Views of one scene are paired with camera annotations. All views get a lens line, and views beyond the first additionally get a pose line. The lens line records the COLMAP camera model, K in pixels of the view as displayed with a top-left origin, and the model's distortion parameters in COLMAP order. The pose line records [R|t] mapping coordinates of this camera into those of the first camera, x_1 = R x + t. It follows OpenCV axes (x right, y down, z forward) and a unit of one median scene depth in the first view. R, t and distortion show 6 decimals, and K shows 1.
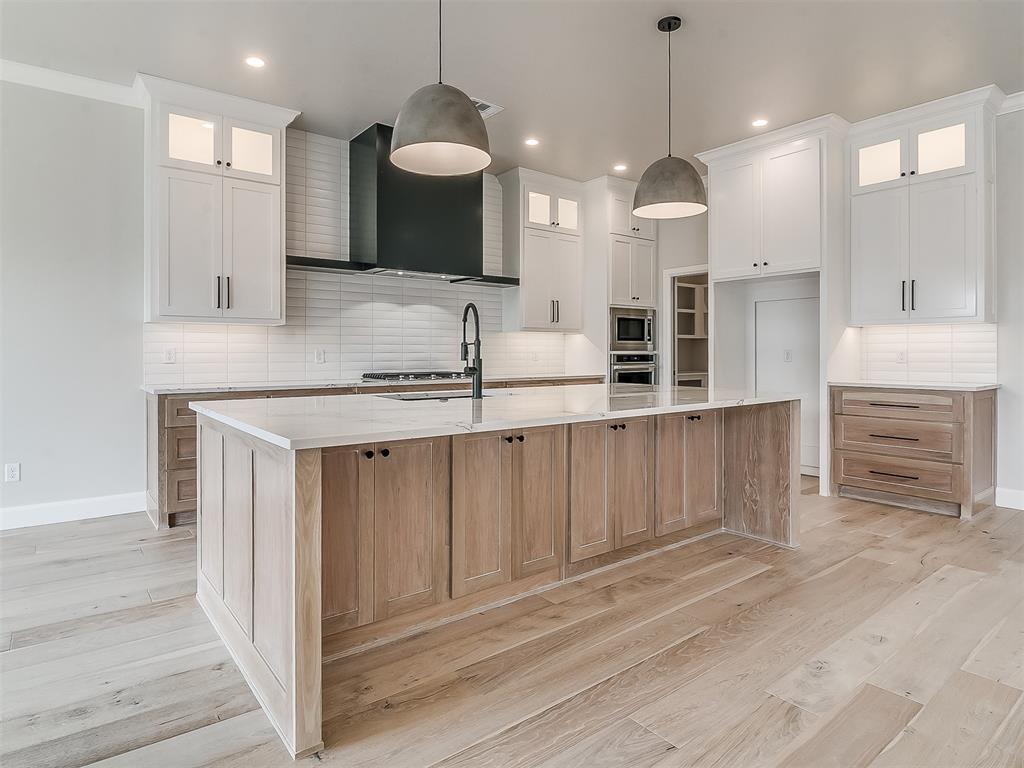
lens RADIAL K [[598.0, 0, 511.1], [0, 598.0, 350.6], [0, 0, 1]] dist [-0.000535, -0.000054]
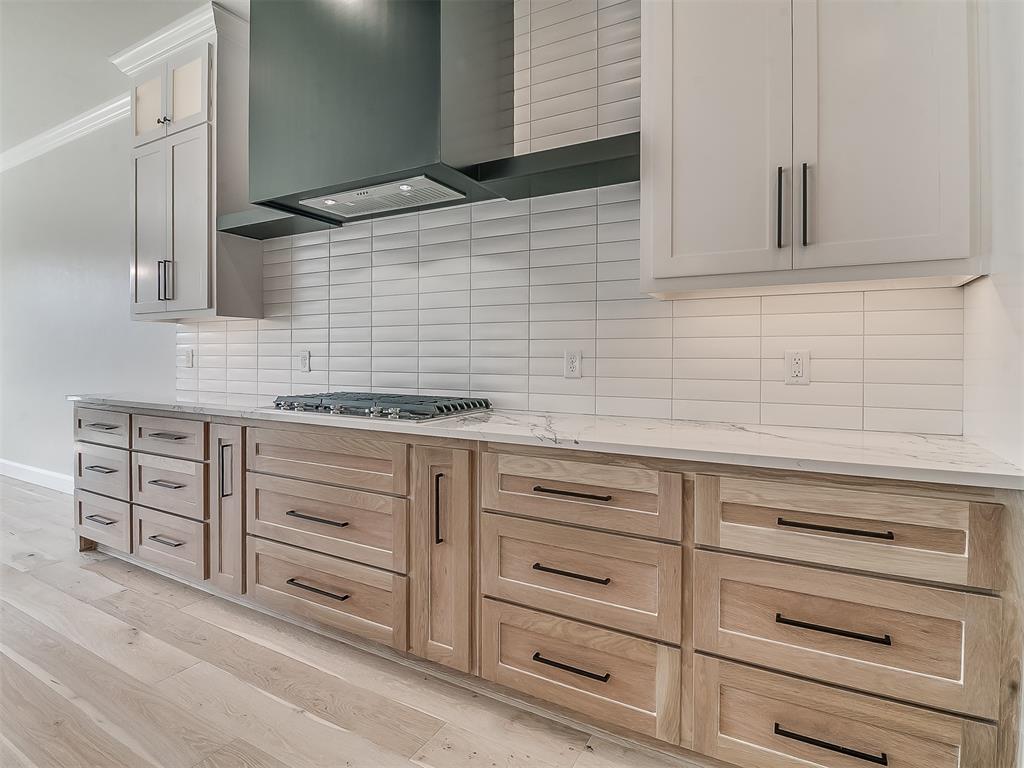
lens RADIAL K [[539.5, 0, 495.1], [0, 539.5, 360.7], [0, 0, 1]] dist [-0.002183, -0.013027]
pose [[0.372560, 0.008164, -0.927972, 0.250030], [-0.001564, 0.999965, 0.008169, 0.002833], [0.928007, -0.001592, 0.372560, 0.781386]]
